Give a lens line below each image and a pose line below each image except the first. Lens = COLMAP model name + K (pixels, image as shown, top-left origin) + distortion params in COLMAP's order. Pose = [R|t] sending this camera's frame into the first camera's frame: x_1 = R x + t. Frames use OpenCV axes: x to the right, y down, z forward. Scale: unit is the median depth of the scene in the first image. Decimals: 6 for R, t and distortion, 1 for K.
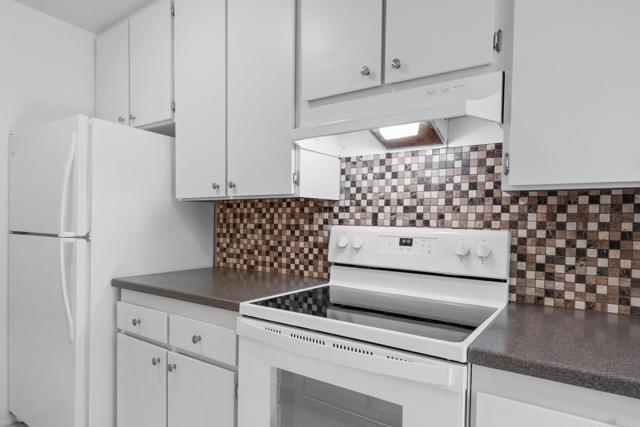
lens RADIAL K [[373.3, 0, 327.1], [0, 373.3, 231.6], [0, 0, 1]] dist [-0.010297, 0.001141]
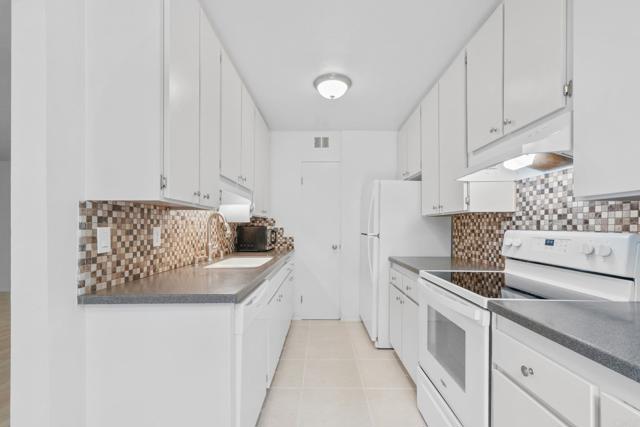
lens RADIAL K [[276.5, 0, 320.2], [0, 276.5, 226.9], [0, 0, 1]] dist [-0.000209, 0.000342]
pose [[0.562693, -0.012344, -0.826574, 0.491055], [-0.018834, 0.999438, -0.027747, 0.013992], [0.826452, 0.031181, 0.562144, -0.170740]]
